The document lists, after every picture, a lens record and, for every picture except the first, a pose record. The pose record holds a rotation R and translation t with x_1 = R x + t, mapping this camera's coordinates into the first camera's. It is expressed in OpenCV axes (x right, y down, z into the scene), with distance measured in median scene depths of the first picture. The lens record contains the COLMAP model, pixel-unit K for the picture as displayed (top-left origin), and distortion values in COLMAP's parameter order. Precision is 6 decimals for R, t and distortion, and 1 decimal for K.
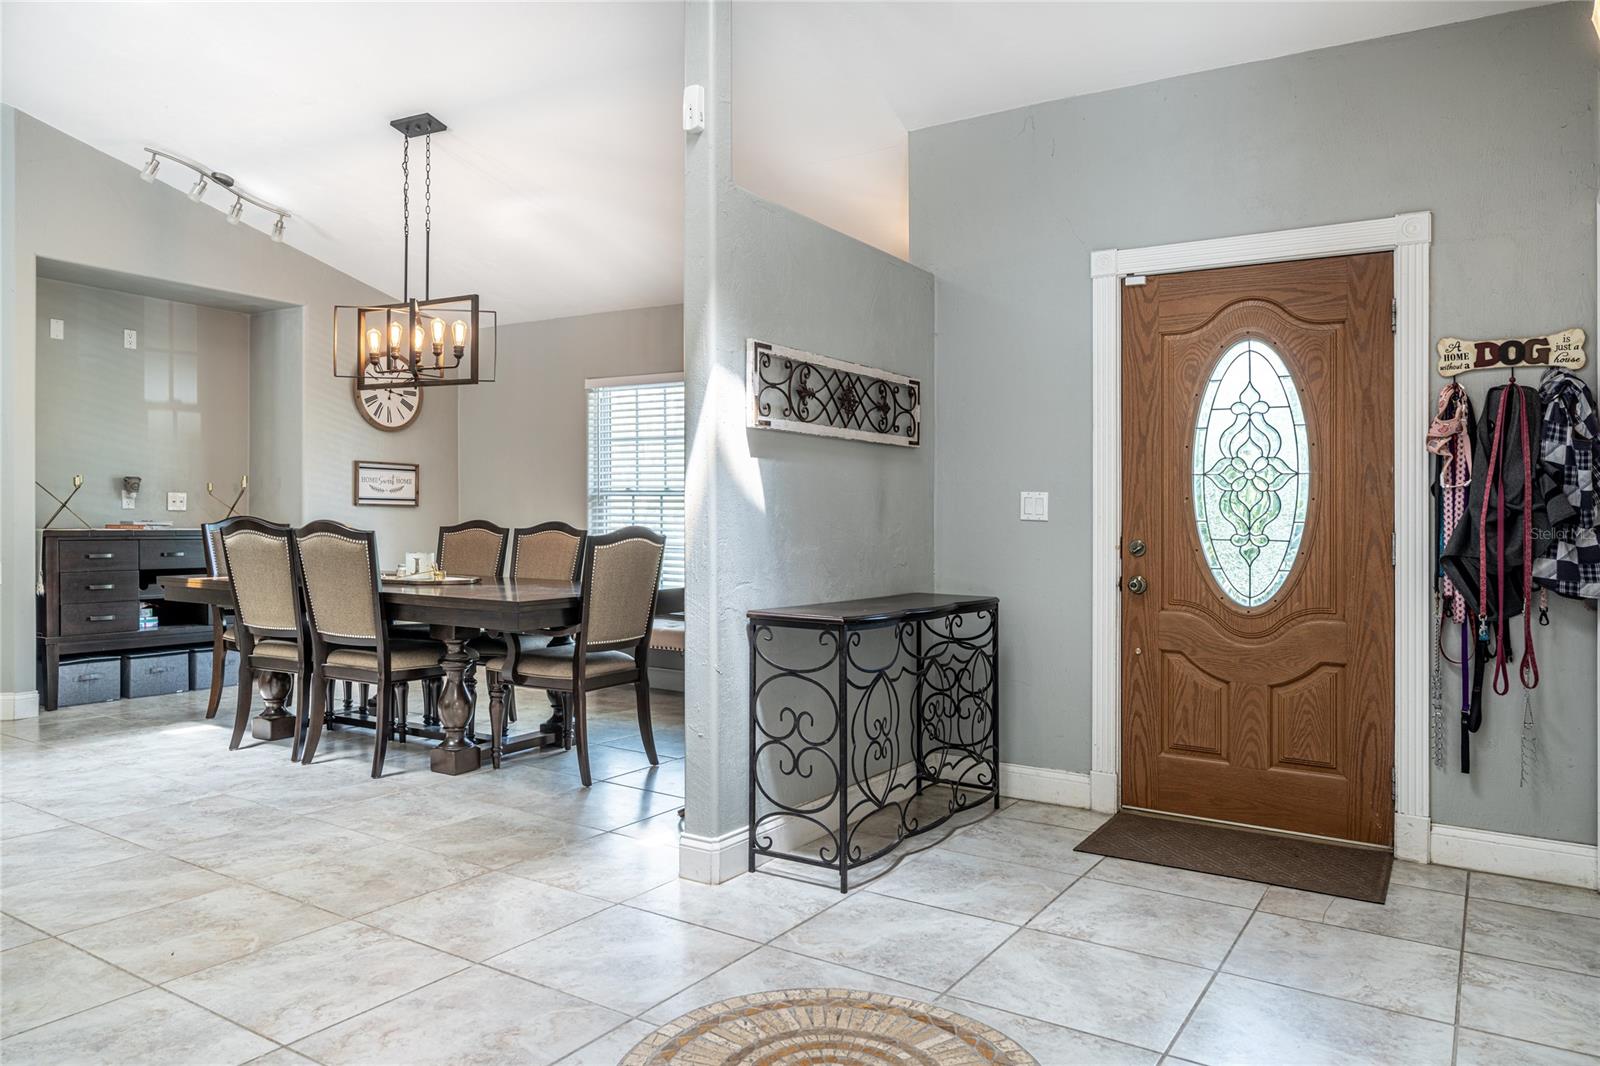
lens RADIAL K [[1084.8, 0, 795.0], [0, 1084.8, 535.3], [0, 0, 1]] dist [0.004305, 0.000624]
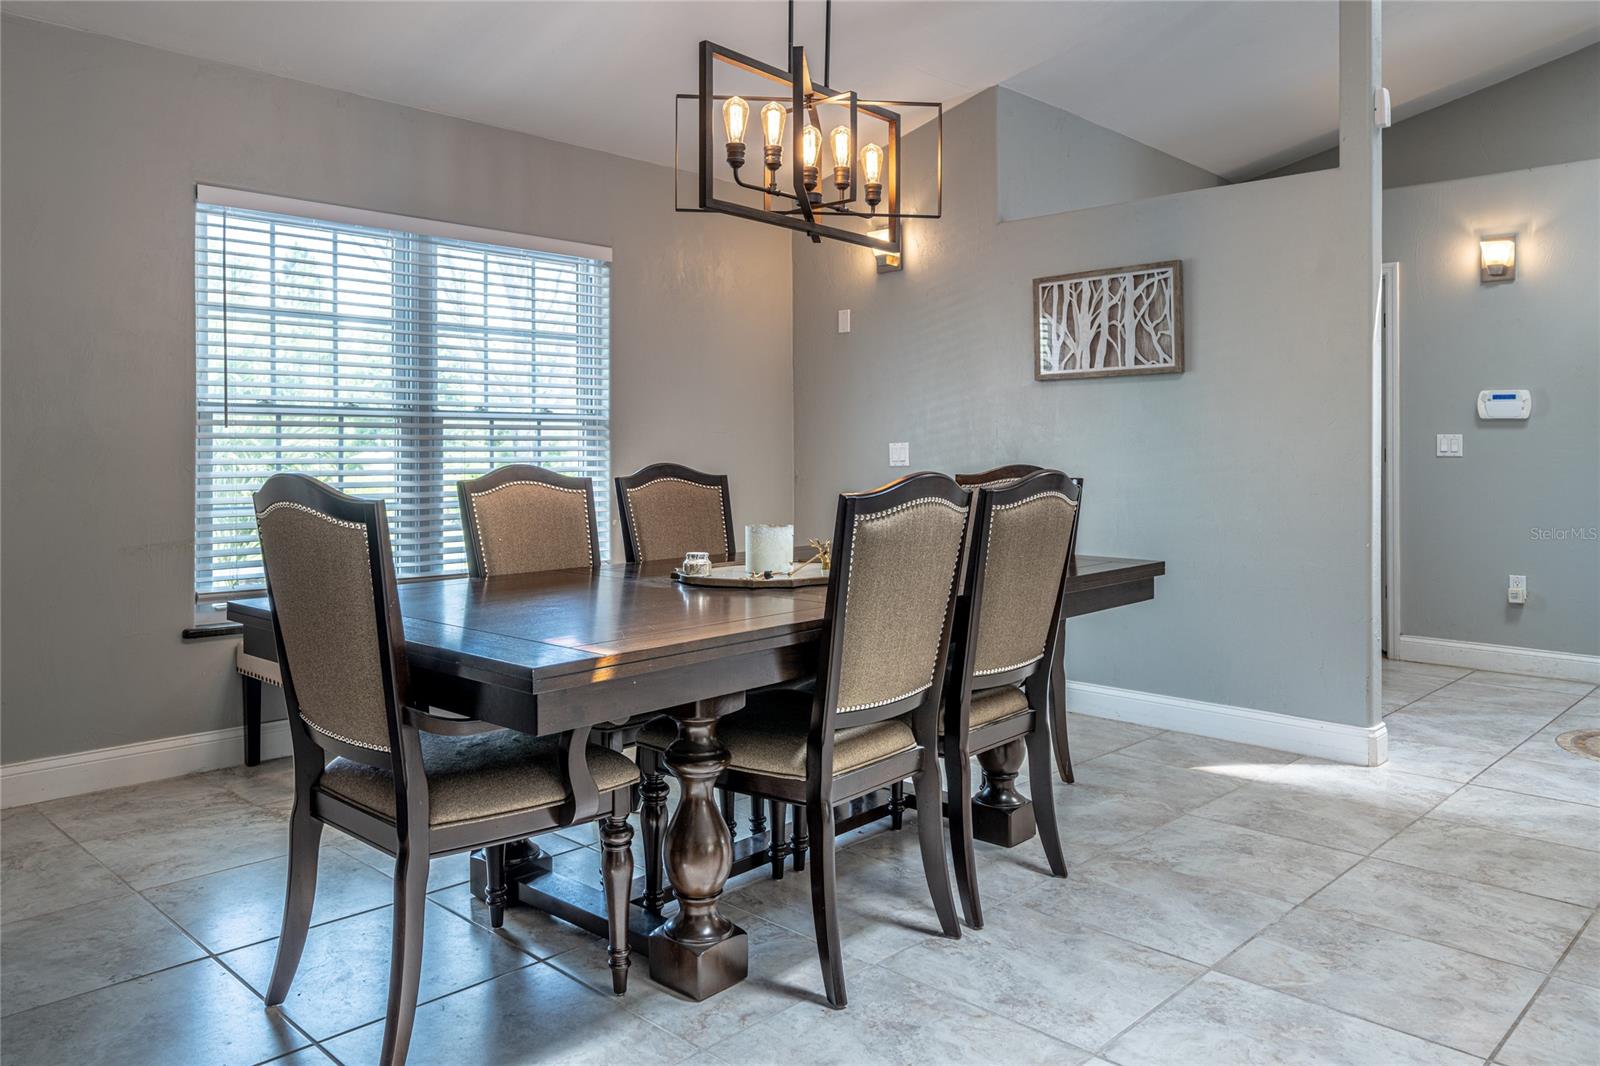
lens RADIAL K [[1121.1, 0, 760.9], [0, 1121.1, 445.0], [0, 0, 1]] dist [0.000094, -0.000333]
pose [[0.221531, -0.010243, 0.975099, -0.786812], [0.015492, 0.999856, 0.006984, -0.025543], [-0.975030, 0.013559, 0.221658, 0.761763]]
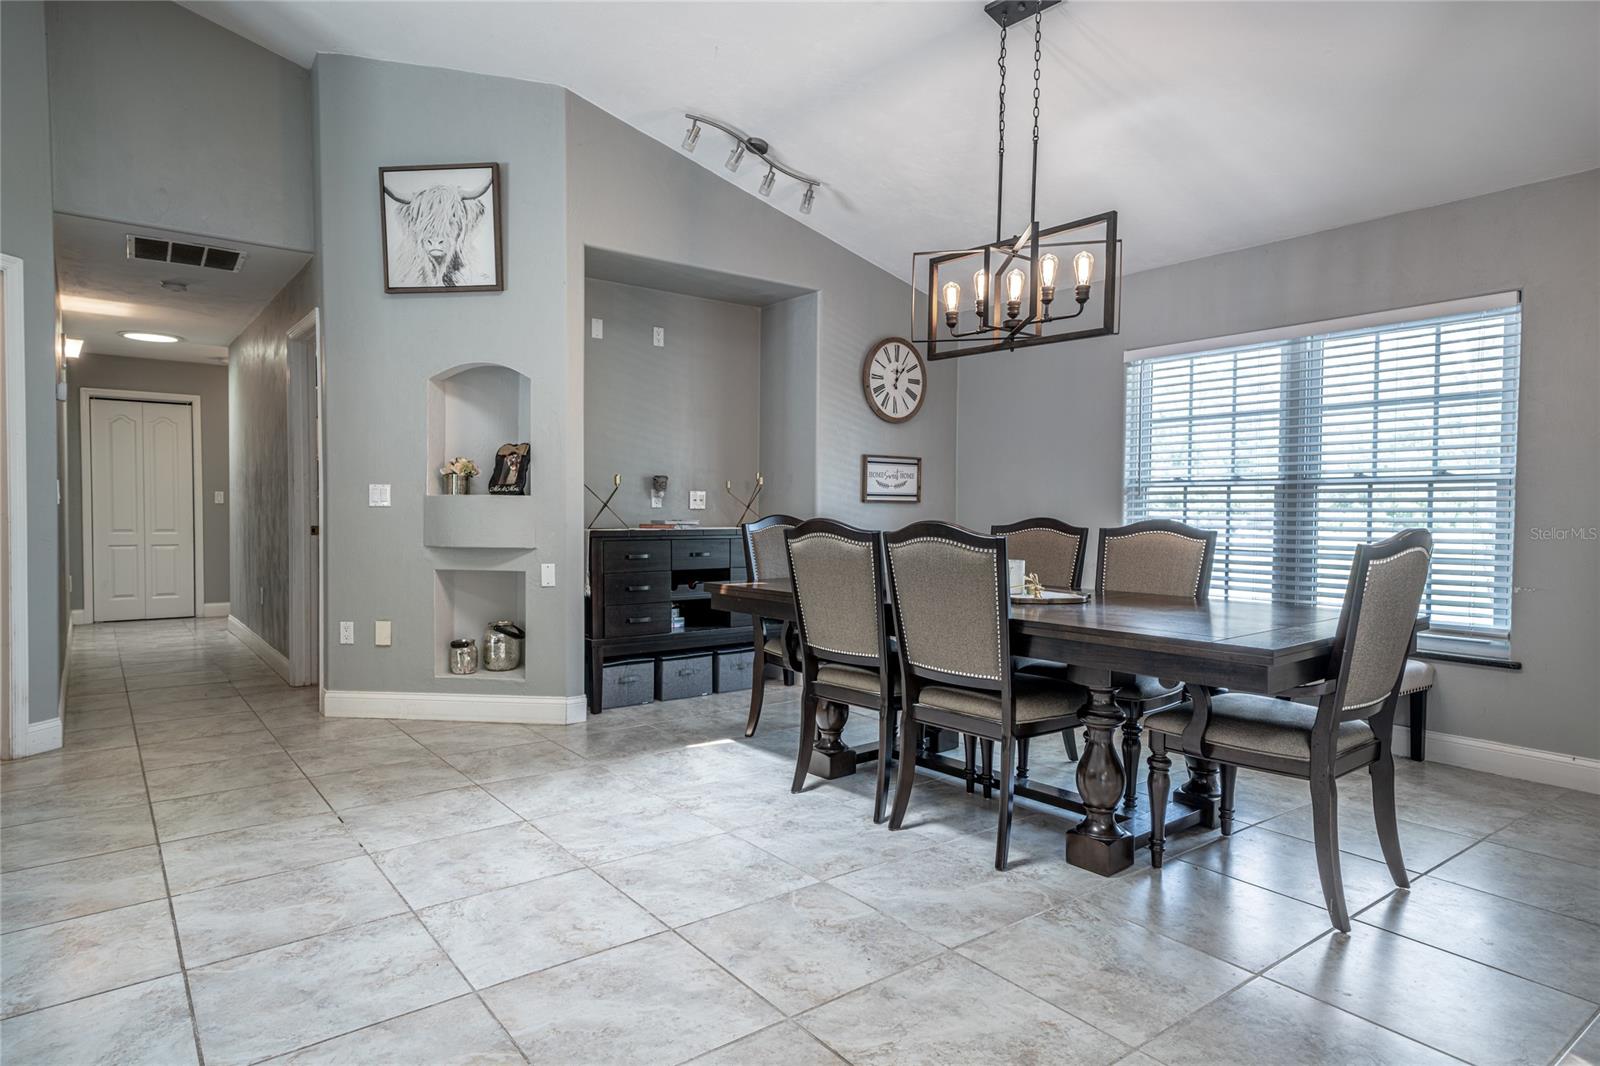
lens RADIAL K [[933.5, 0, 800.0], [0, 933.5, 531.9], [0, 0, 1]] dist [0.024221, -0.002543]
pose [[0.941466, 0.000184, -0.337108, -0.228141], [0.001808, 0.999983, 0.005595, -0.007779], [0.337103, -0.005877, 0.941449, 0.269381]]
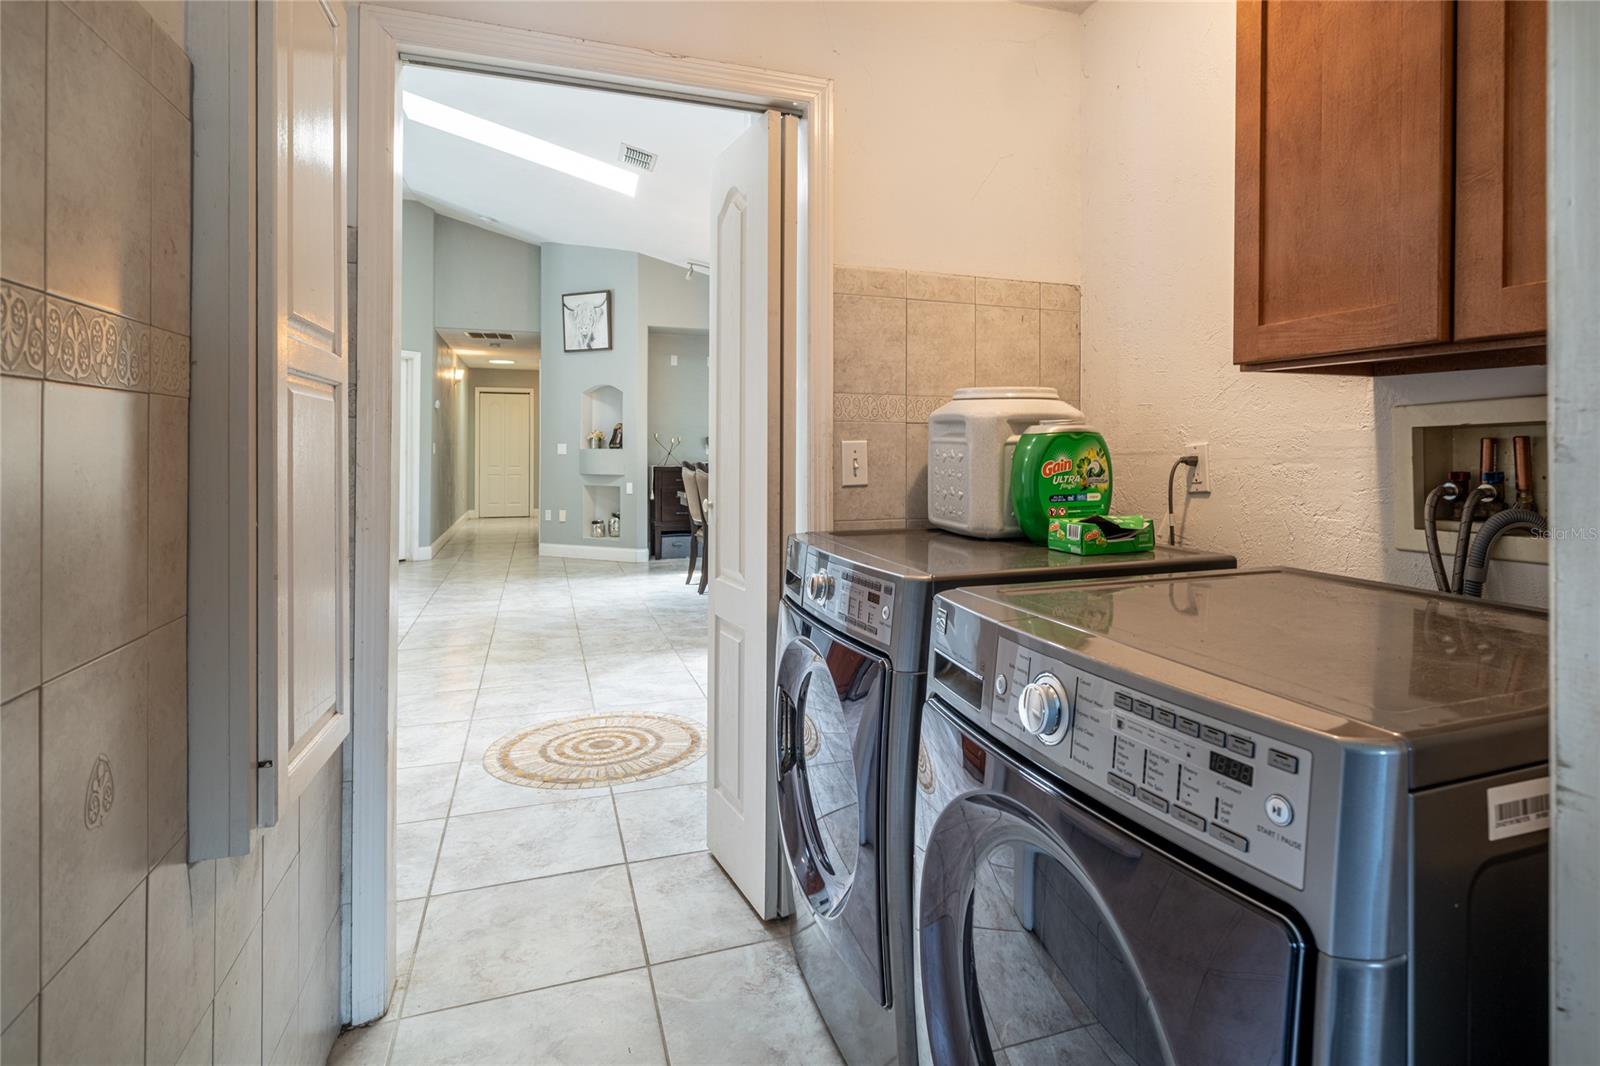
lens RADIAL K [[798.3, 0, 794.7], [0, 798.3, 461.3], [0, 0, 1]] dist [-0.000053, -0.000325]
pose [[0.795911, -0.002542, -0.605408, 0.374036], [-0.006156, 0.999906, -0.012292, 0.001863], [0.605382, 0.013510, 0.795820, 0.015716]]
